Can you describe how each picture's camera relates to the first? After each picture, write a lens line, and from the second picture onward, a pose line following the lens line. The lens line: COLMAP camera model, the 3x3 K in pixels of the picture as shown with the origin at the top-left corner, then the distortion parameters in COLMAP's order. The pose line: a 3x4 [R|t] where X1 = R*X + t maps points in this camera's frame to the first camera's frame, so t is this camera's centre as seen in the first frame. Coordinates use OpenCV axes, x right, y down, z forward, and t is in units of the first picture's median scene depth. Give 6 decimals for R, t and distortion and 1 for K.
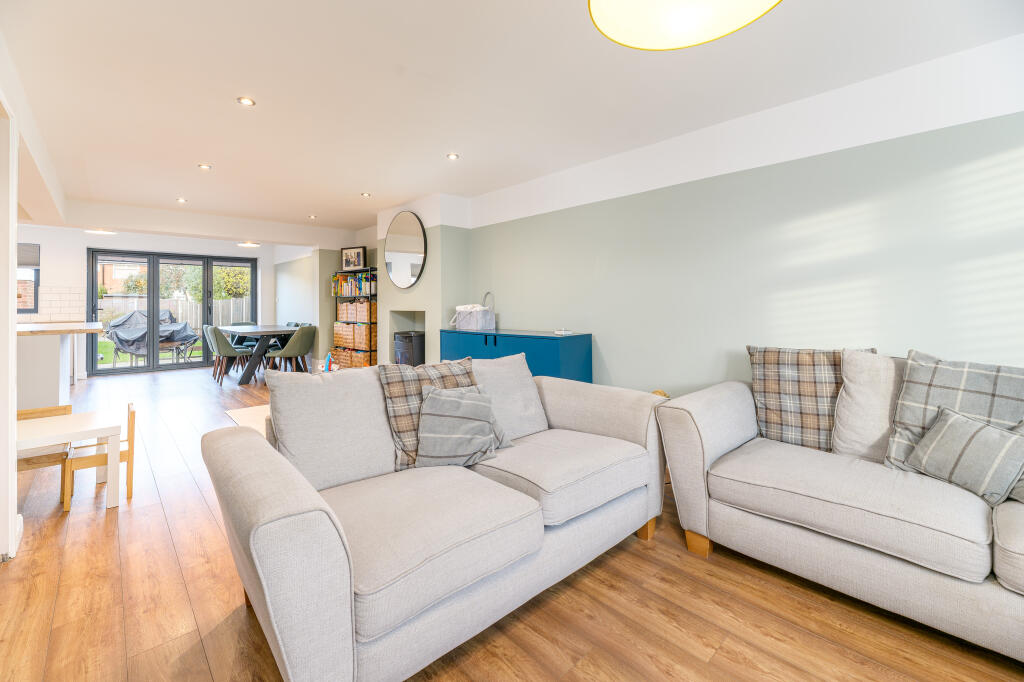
lens RADIAL K [[441.5, 0, 508.8], [0, 441.5, 306.0], [0, 0, 1]] dist [0.000455, 0.000204]
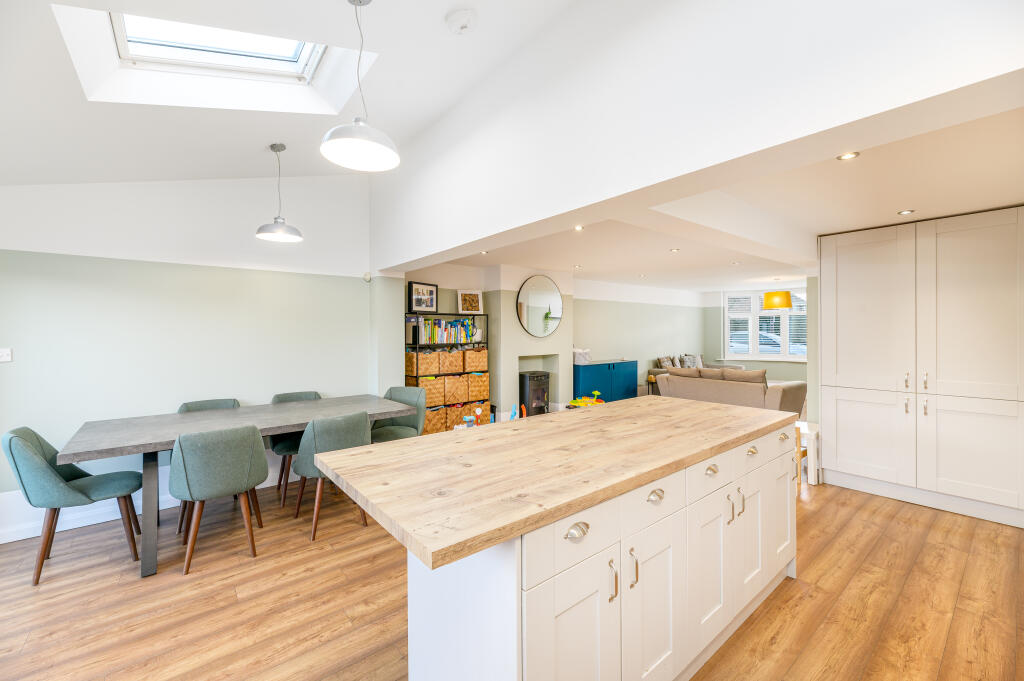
lens RADIAL K [[413.8, 0, 499.6], [0, 413.8, 336.2], [0, 0, 1]] dist [-0.000007, 0.000195]
pose [[0.083425, -0.002988, 0.996510, -1.085502], [0.006724, 0.999974, 0.002436, -0.036066], [-0.996491, 0.006497, 0.083443, 0.792275]]
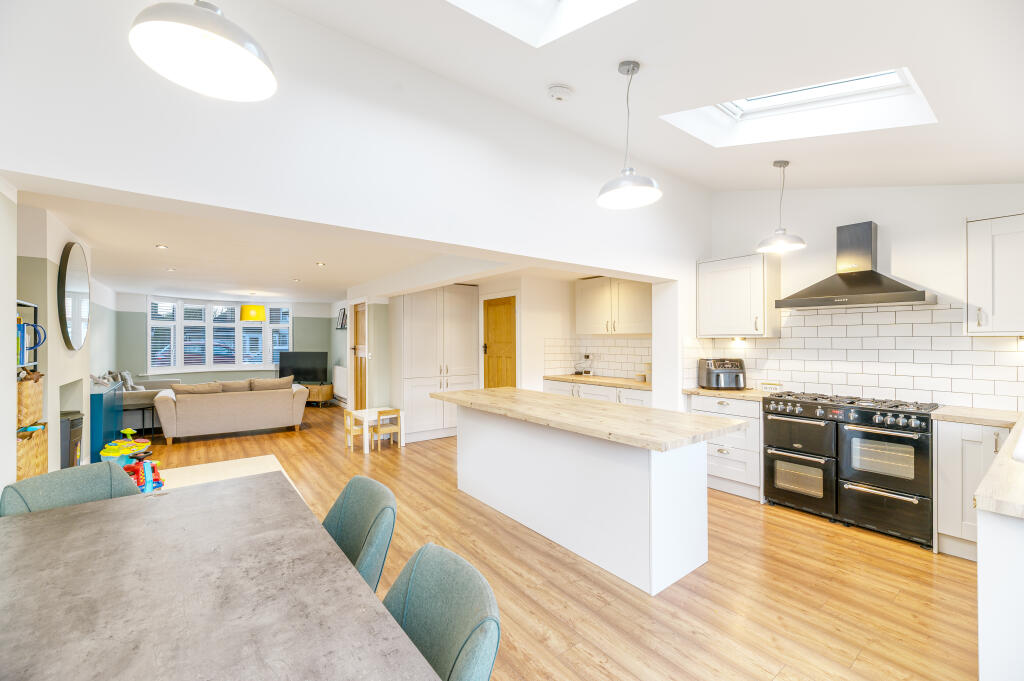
lens RADIAL K [[413.8, 0, 499.6], [0, 413.8, 336.2], [0, 0, 1]] dist [-0.000007, 0.000195]
pose [[-0.993600, 0.004386, 0.112873, -0.766279], [0.002914, 0.999909, -0.013205, -0.039995], [-0.112921, -0.012792, -0.993522, 1.235501]]
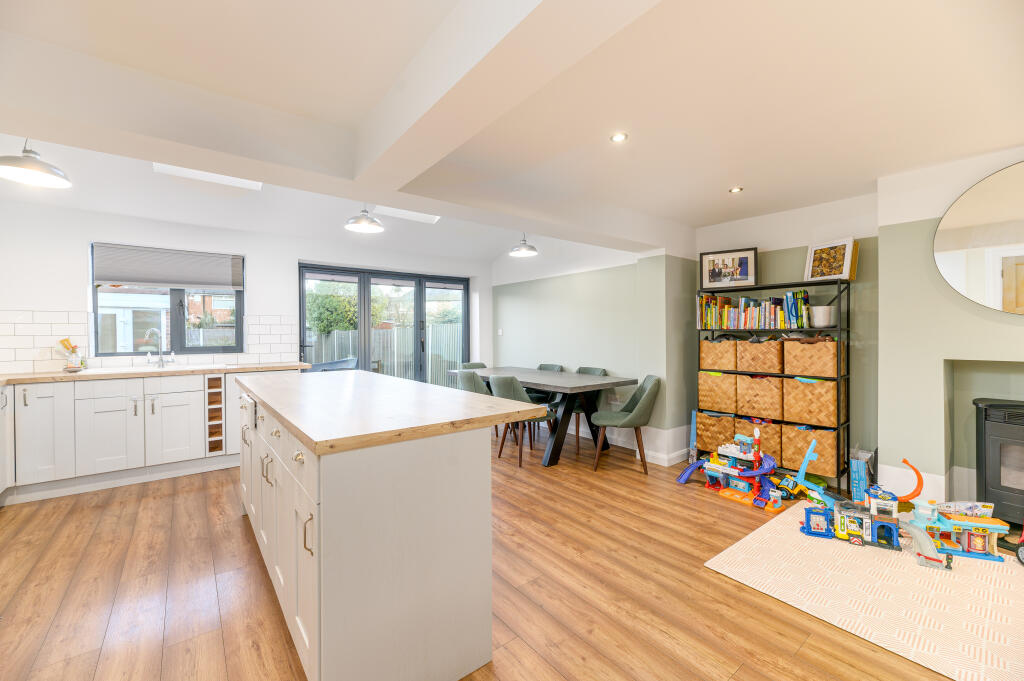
lens RADIAL K [[413.8, 0, 499.6], [0, 413.8, 336.2], [0, 0, 1]] dist [-0.000007, 0.000195]
pose [[0.994960, 0.003002, -0.100229, -0.606466], [-0.002280, 0.999971, 0.007322, -0.016189], [0.100248, -0.007057, 0.994937, 0.388294]]
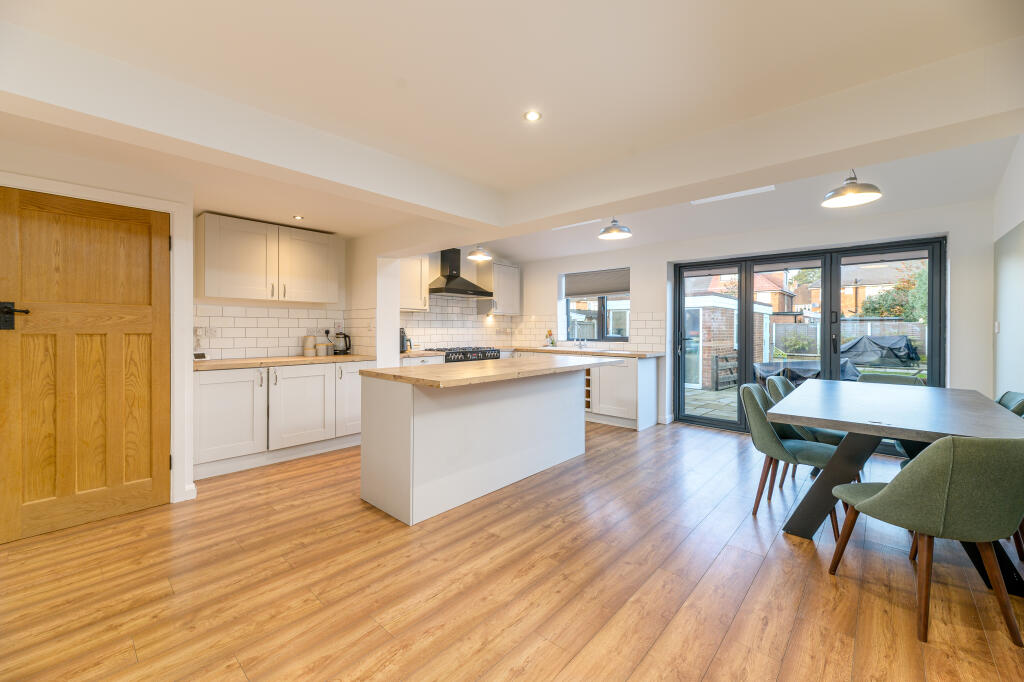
lens RADIAL K [[414.1, 0, 497.5], [0, 414.1, 328.9], [0, 0, 1]] dist [0.001284, 0.000189]
pose [[0.068773, 0.008589, -0.997595, -0.230544], [-0.005342, 0.999952, 0.008241, -0.016990], [0.997618, 0.004762, 0.068815, 0.686523]]
